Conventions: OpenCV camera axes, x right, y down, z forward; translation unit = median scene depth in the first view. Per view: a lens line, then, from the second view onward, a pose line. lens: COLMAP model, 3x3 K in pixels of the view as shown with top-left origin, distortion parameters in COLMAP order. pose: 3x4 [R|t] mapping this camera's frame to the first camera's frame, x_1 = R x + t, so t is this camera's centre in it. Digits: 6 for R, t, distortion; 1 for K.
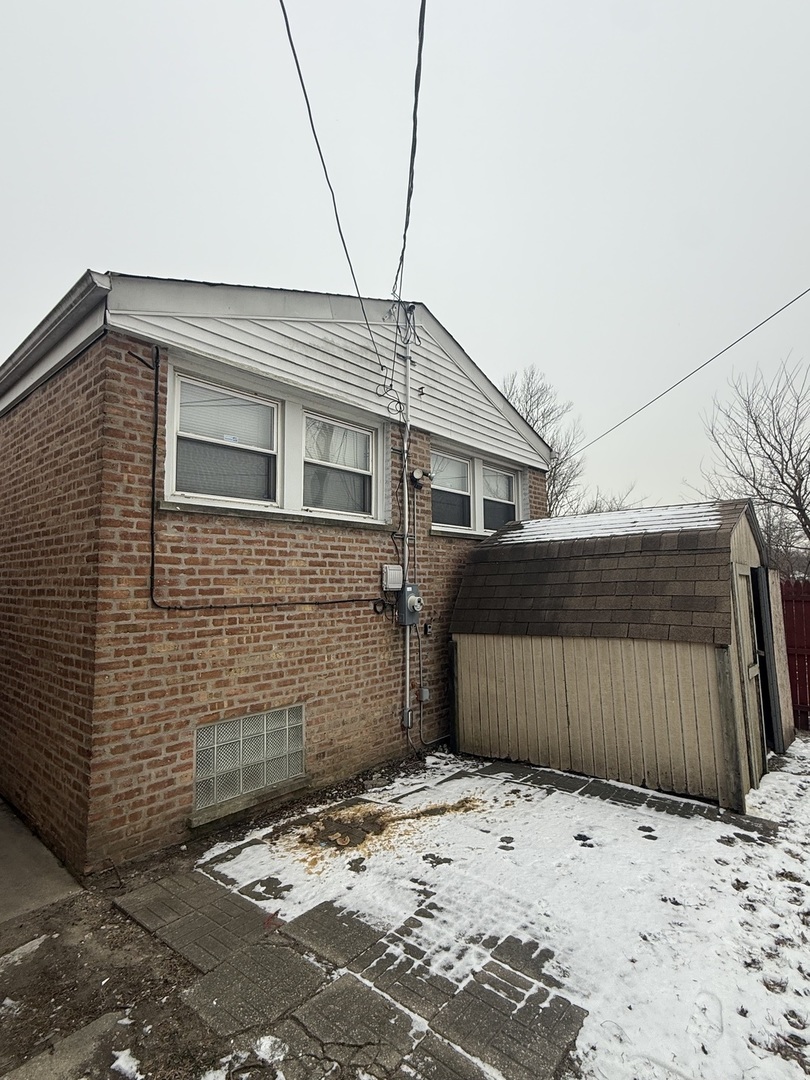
lens RADIAL K [[529.9, 0, 405.1], [0, 529.9, 542.1], [0, 0, 1]] dist [0.000434, -0.000012]
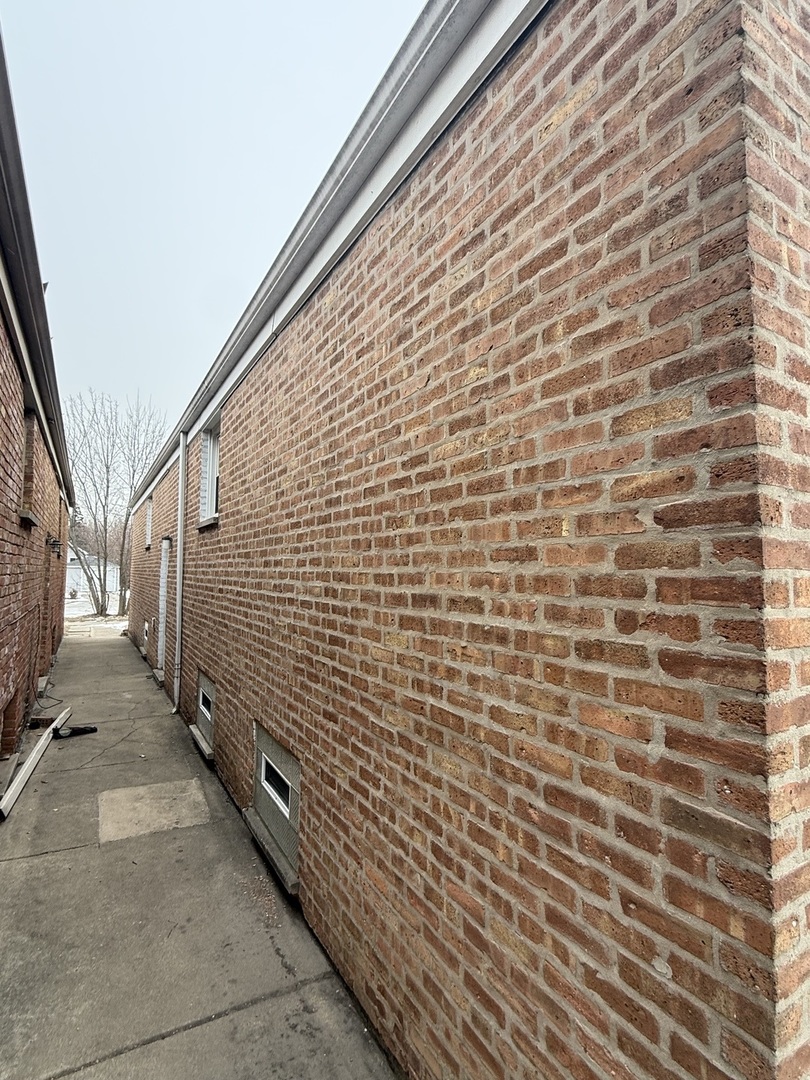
lens RADIAL K [[529.9, 0, 404.9], [0, 529.9, 540.1], [0, 0, 1]] dist [0.000434, -0.000012]
pose [[0.948979, -0.006886, -0.315265, -0.513420], [0.012136, 0.999818, 0.014694, 0.030986], [0.315107, -0.017771, 0.948890, 0.508039]]
